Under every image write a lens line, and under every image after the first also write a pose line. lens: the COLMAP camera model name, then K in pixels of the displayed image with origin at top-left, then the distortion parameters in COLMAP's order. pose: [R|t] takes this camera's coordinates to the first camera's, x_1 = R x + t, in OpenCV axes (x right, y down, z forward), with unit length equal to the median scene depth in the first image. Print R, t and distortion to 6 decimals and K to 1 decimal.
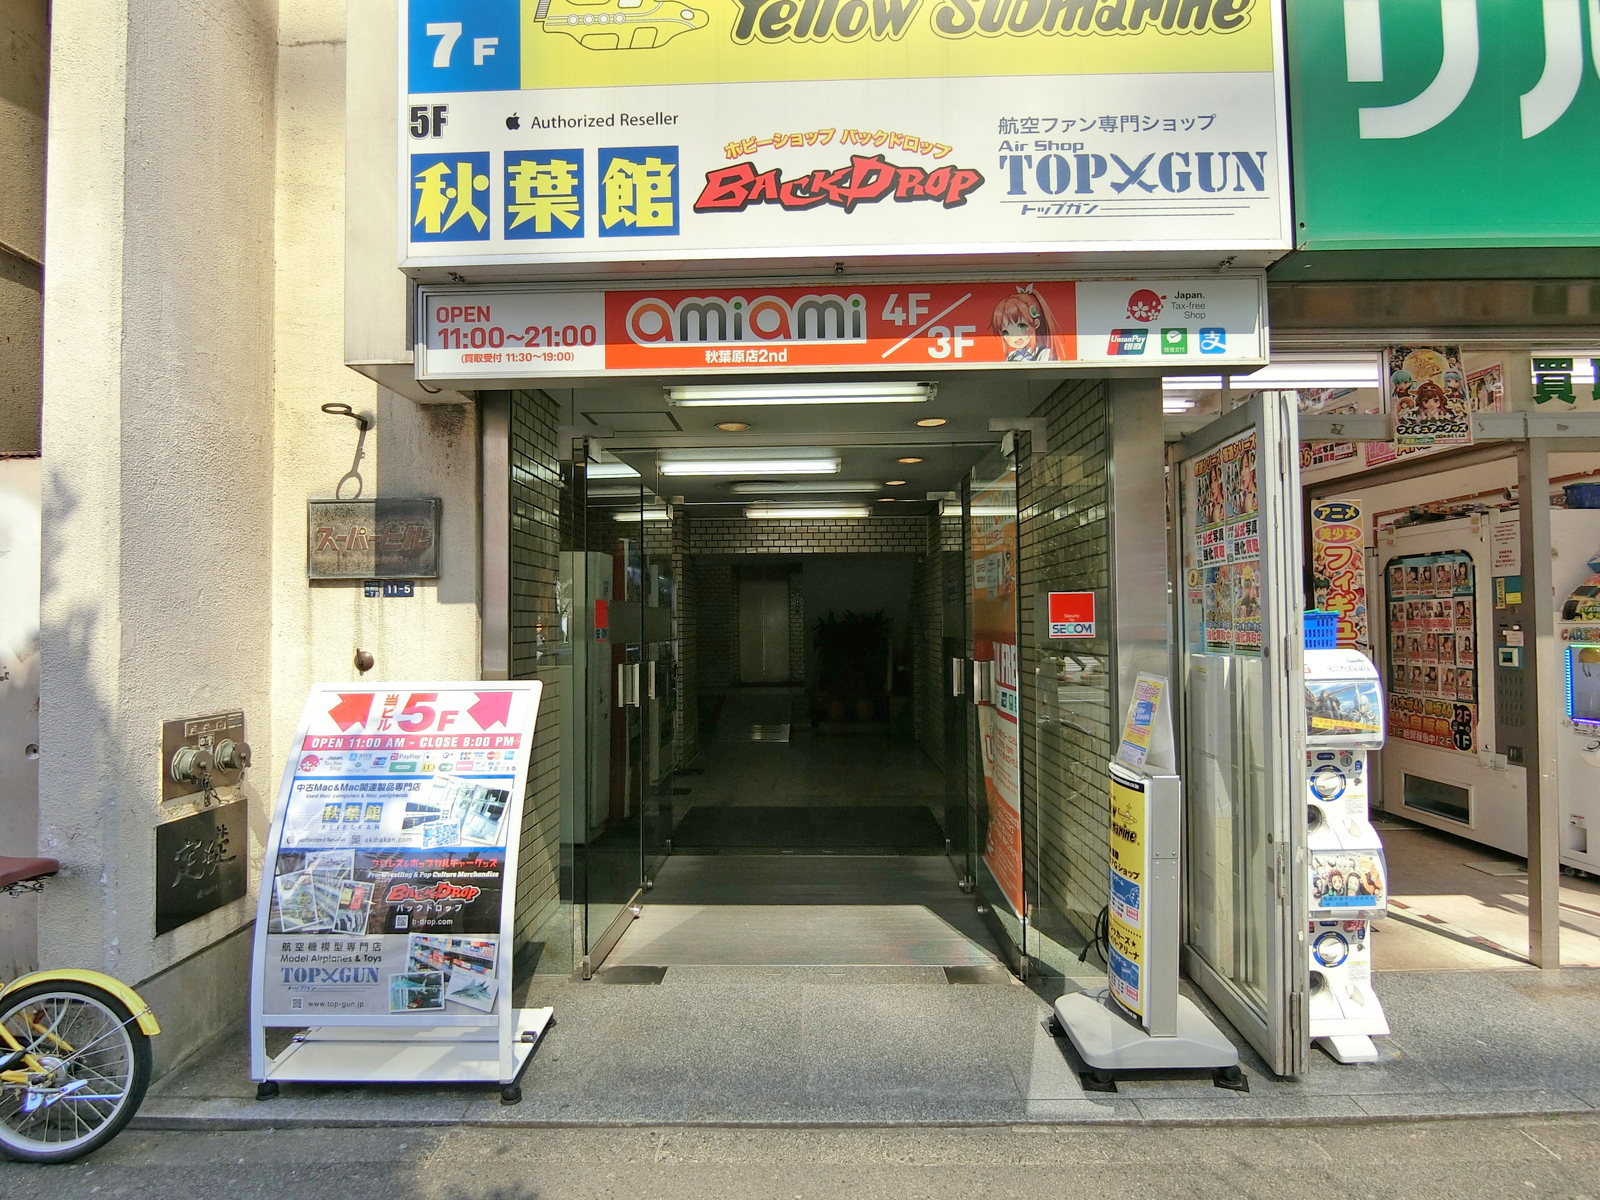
lens RADIAL K [[886.6, 0, 787.9], [0, 886.6, 600.6], [0, 0, 1]] dist [-0.013814, -0.008165]
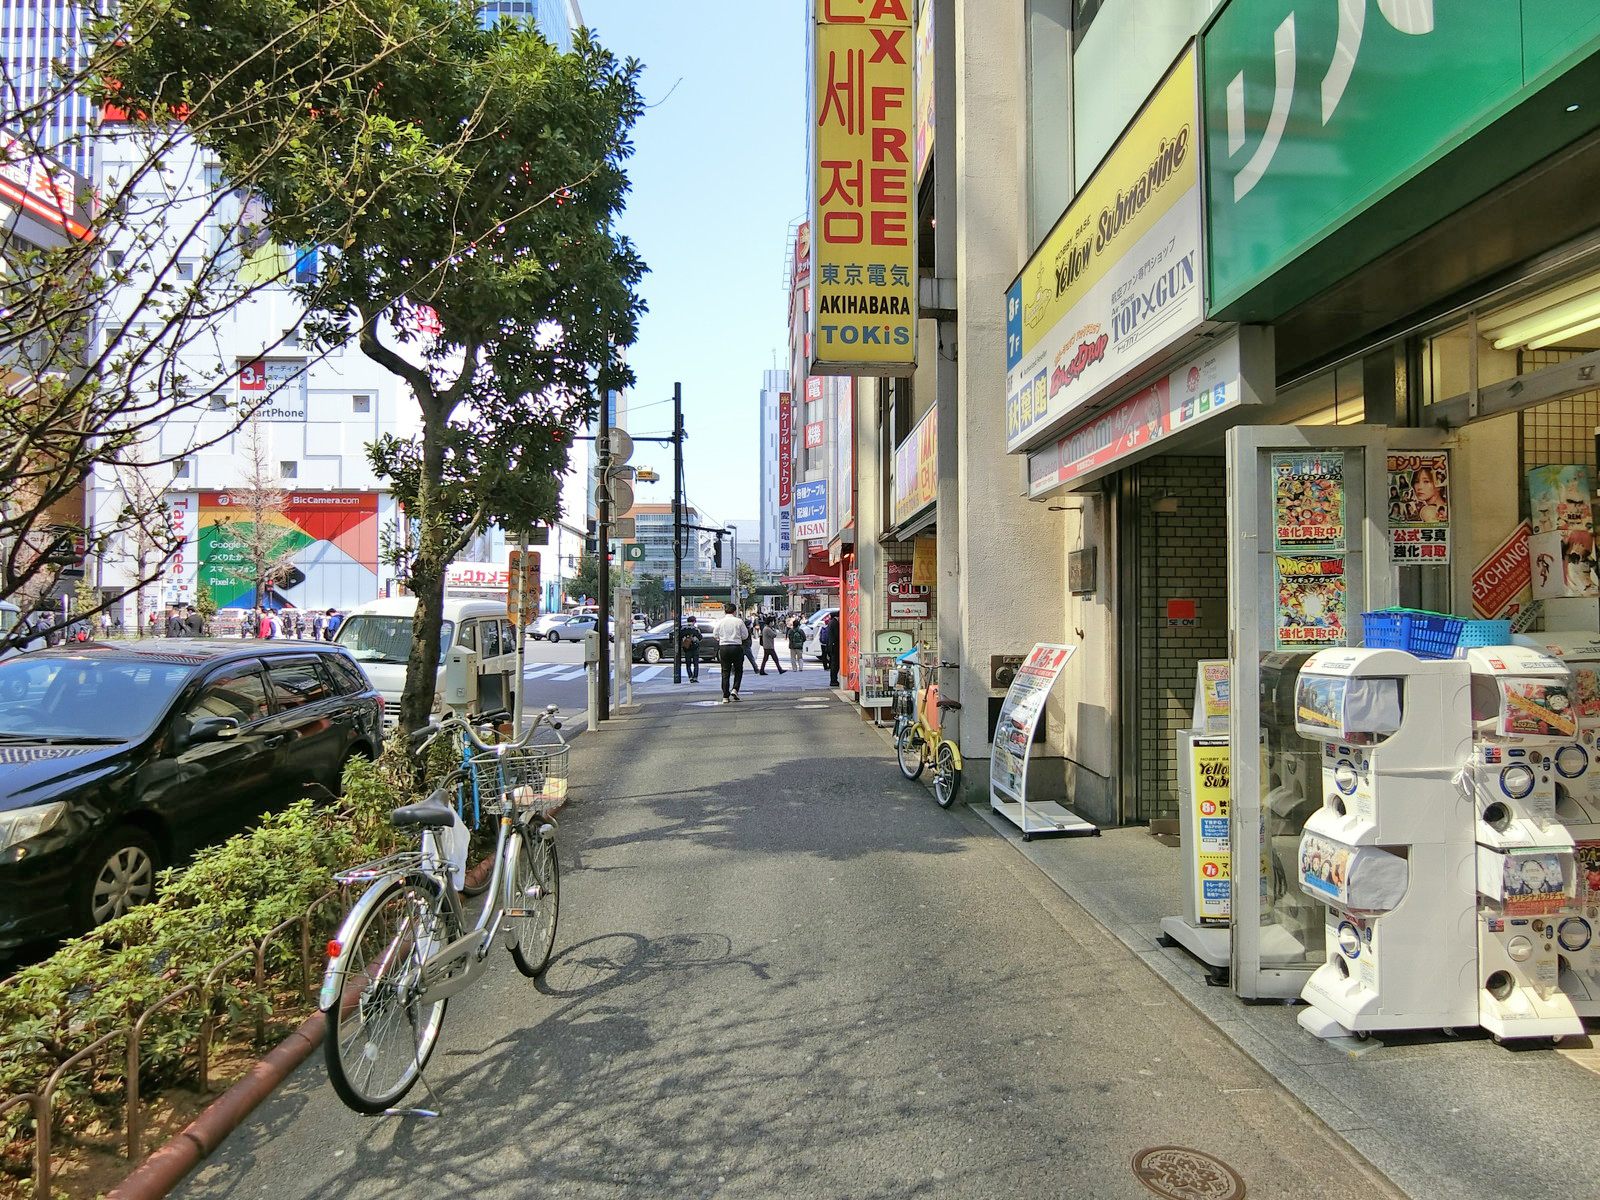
lens RADIAL K [[886.6, 0, 791.9], [0, 886.6, 603.5], [0, 0, 1]] dist [-0.013814, -0.008165]
pose [[0.058347, -0.005250, -0.998283, 1.731292], [0.024662, 0.999689, -0.003816, -0.008359], [0.997992, -0.024397, 0.058458, 0.322327]]
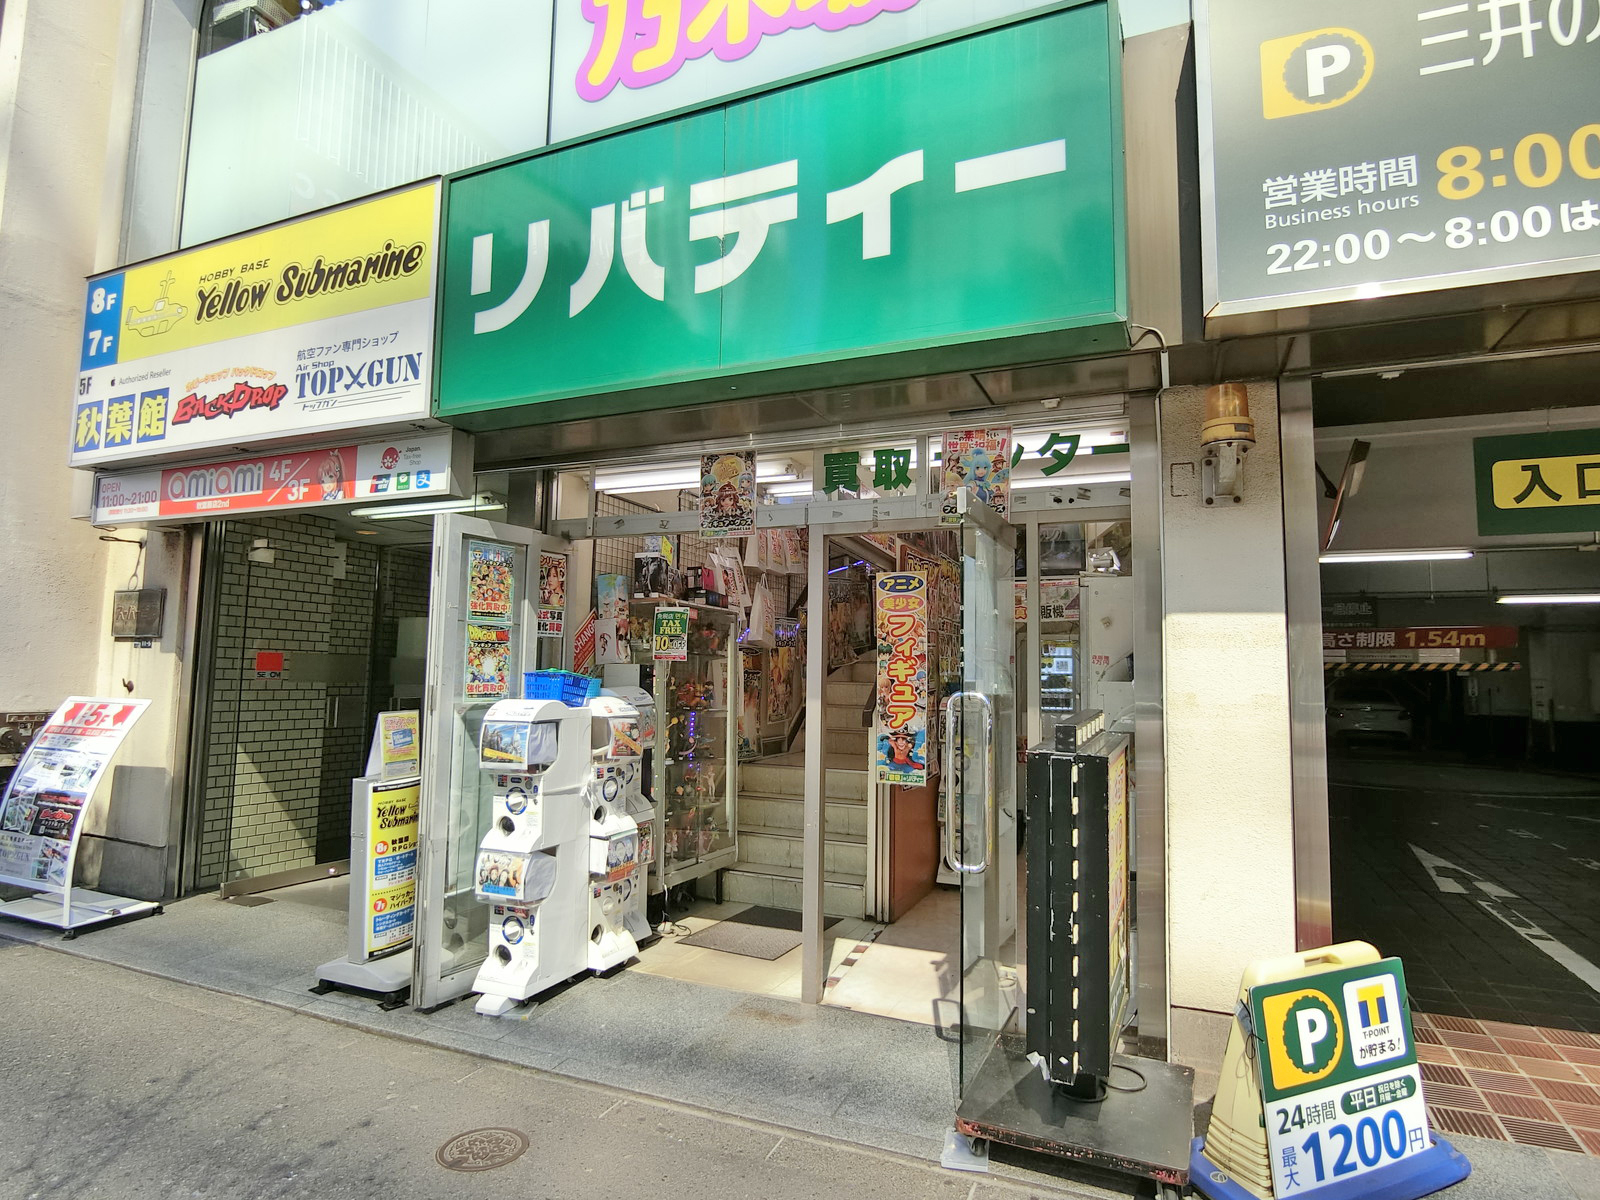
lens RADIAL K [[886.6, 0, 798.0], [0, 886.6, 598.1], [0, 0, 1]] dist [-0.013814, -0.008165]
pose [[0.928858, -0.005273, -0.370399, 1.618844], [-0.018164, 0.998048, -0.059758, -0.026884], [0.369991, 0.062234, 0.926949, -0.100155]]
